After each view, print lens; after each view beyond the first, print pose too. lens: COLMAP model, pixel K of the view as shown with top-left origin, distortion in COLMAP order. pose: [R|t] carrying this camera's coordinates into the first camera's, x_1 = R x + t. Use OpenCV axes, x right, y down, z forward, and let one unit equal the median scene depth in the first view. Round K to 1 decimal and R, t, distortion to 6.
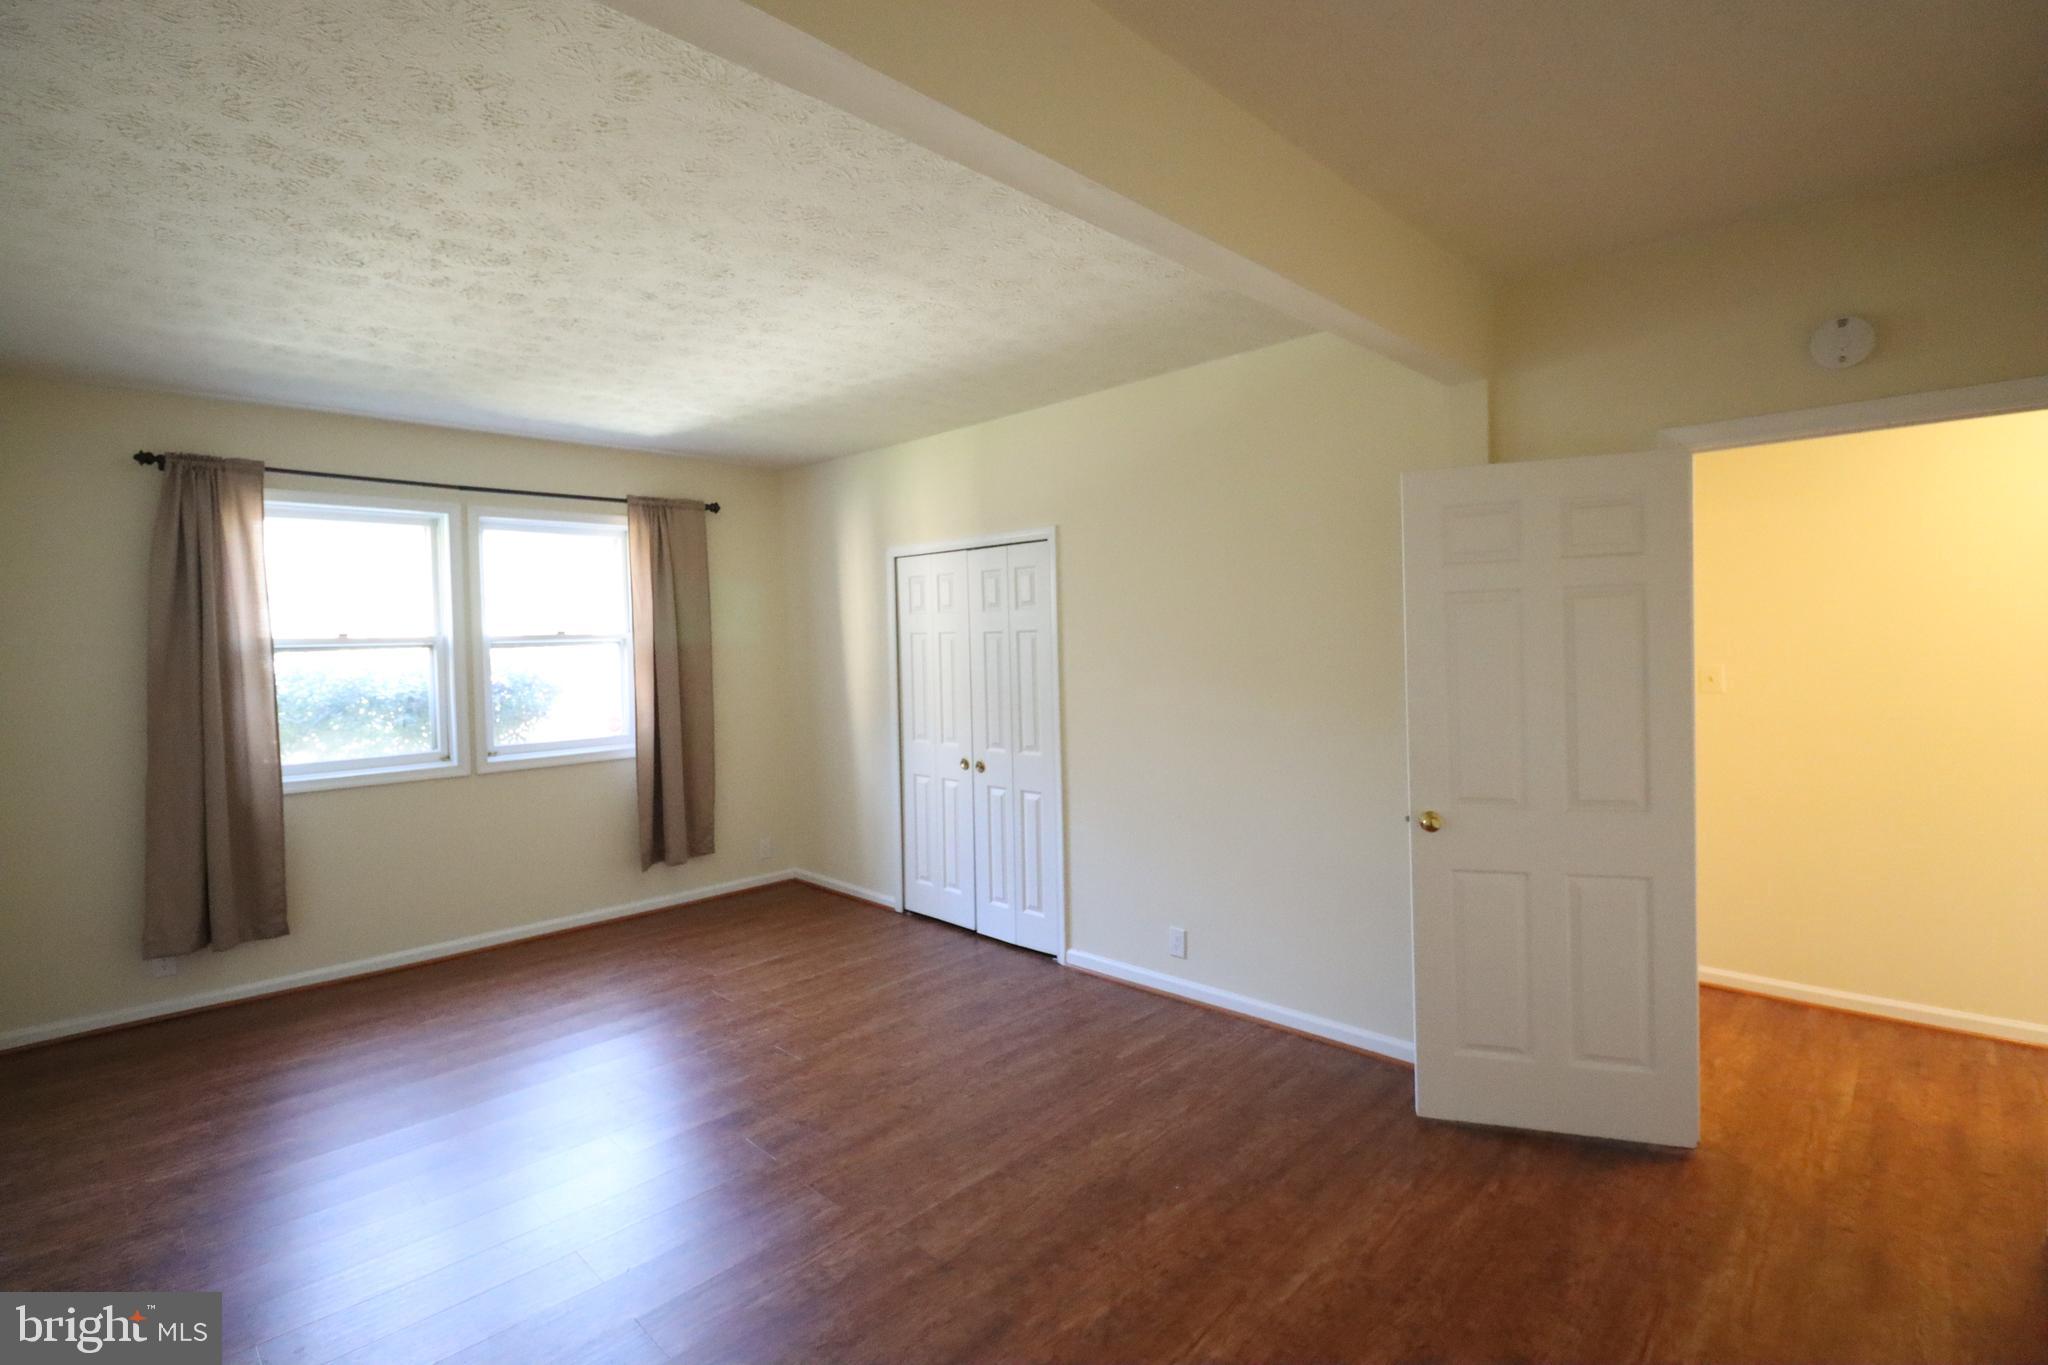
lens RADIAL K [[958.5, 0, 1034.7], [0, 958.5, 654.4], [0, 0, 1]] dist [0.003029, -0.014203]
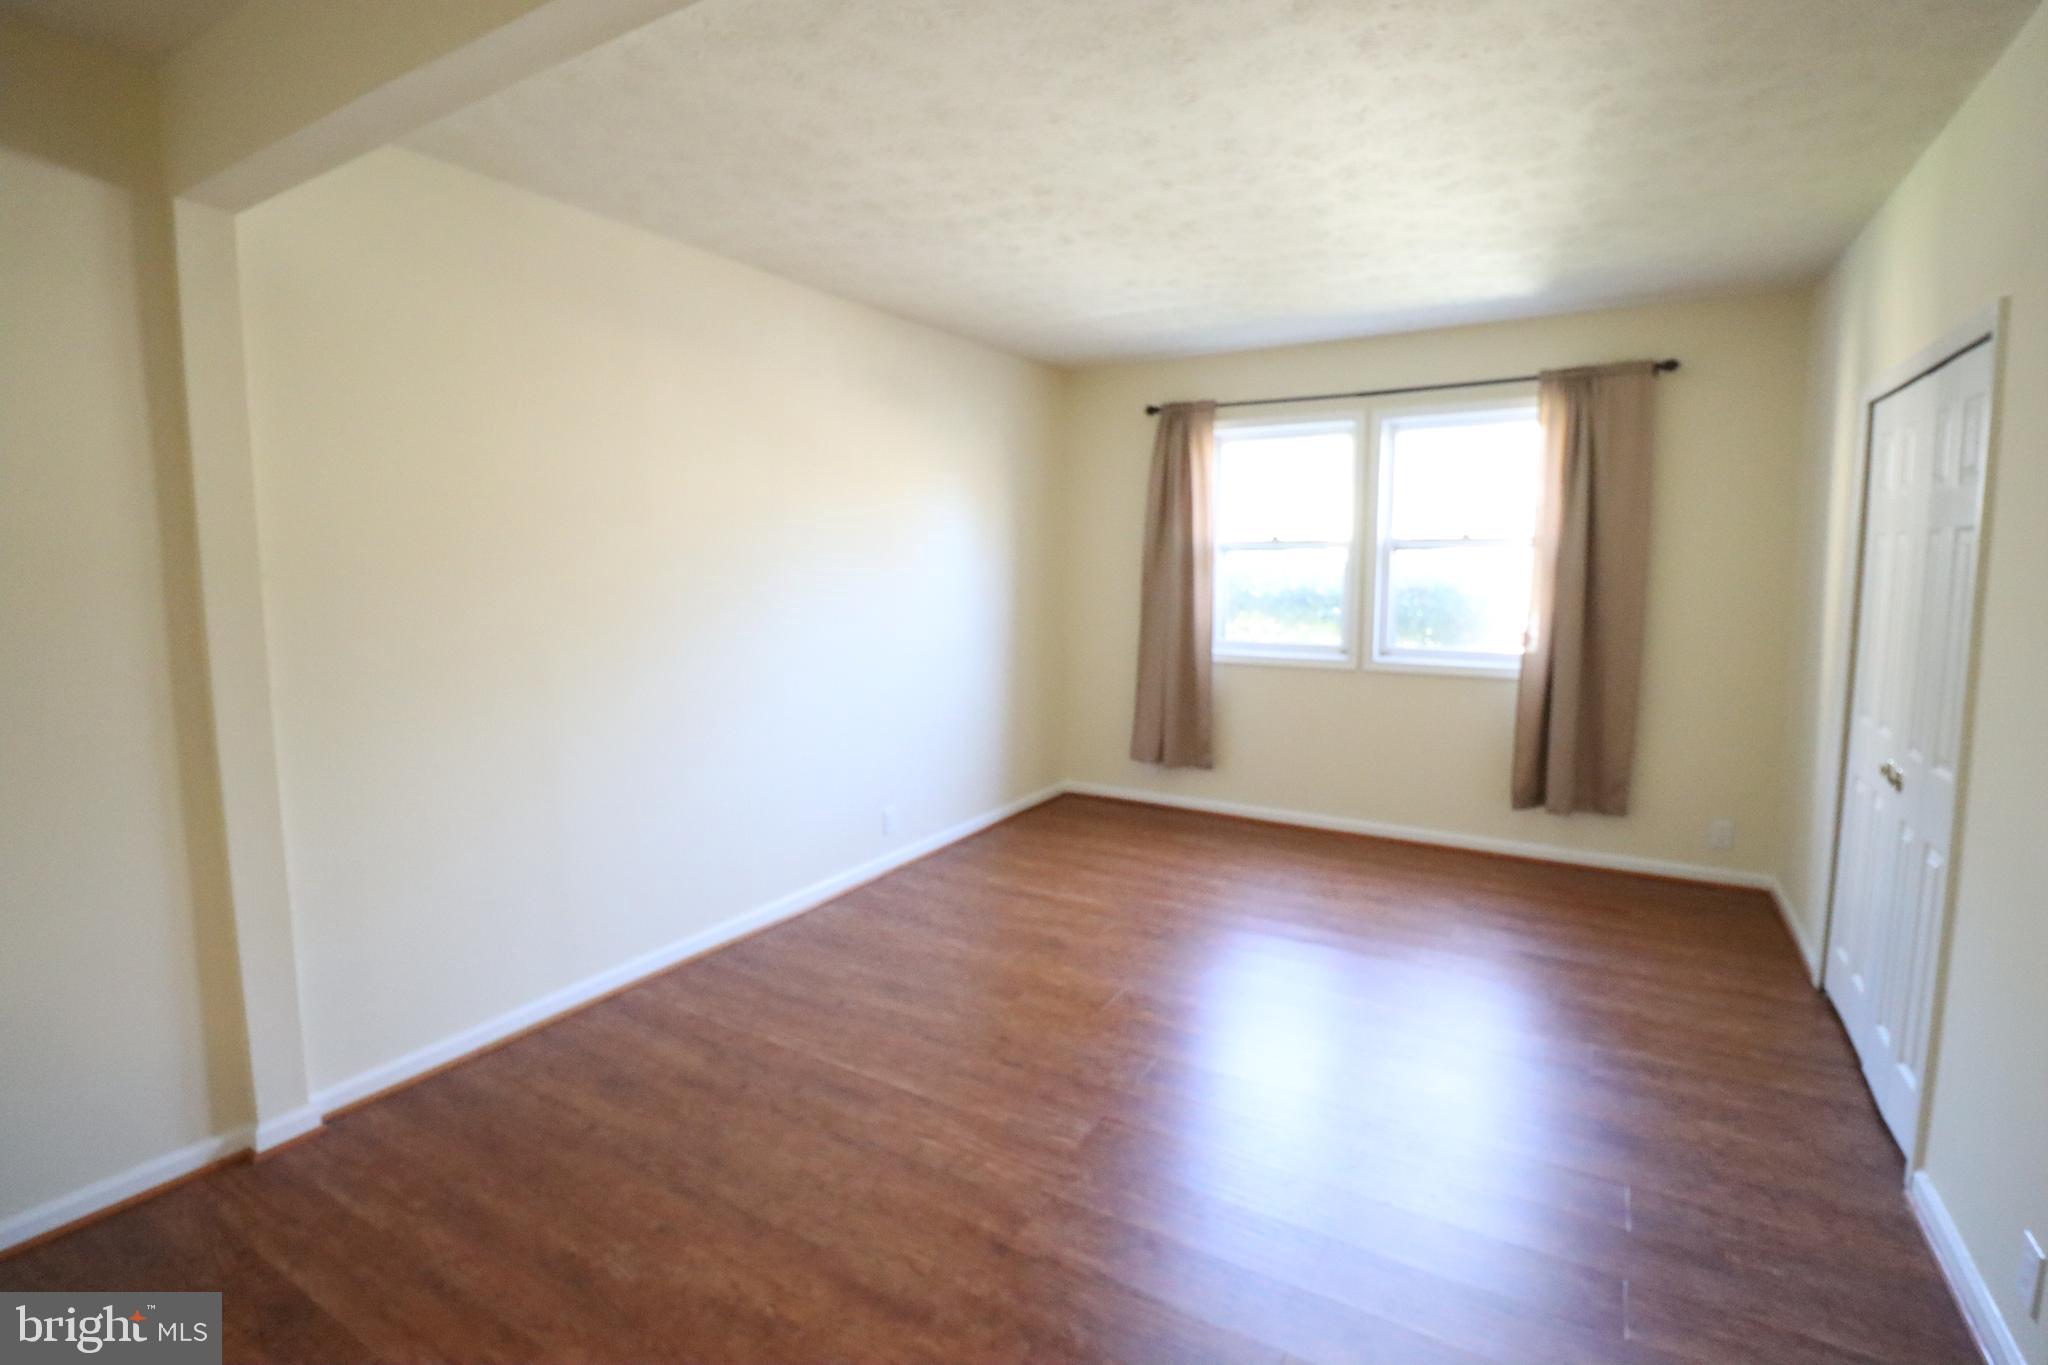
lens RADIAL K [[958.5, 0, 1034.7], [0, 958.5, 654.4], [0, 0, 1]] dist [0.003029, -0.014203]
pose [[0.219262, 0.118155, -0.968485, 0.357730], [-0.020269, 0.992978, 0.116554, -0.008102], [0.975455, -0.005926, 0.220118, 0.419125]]
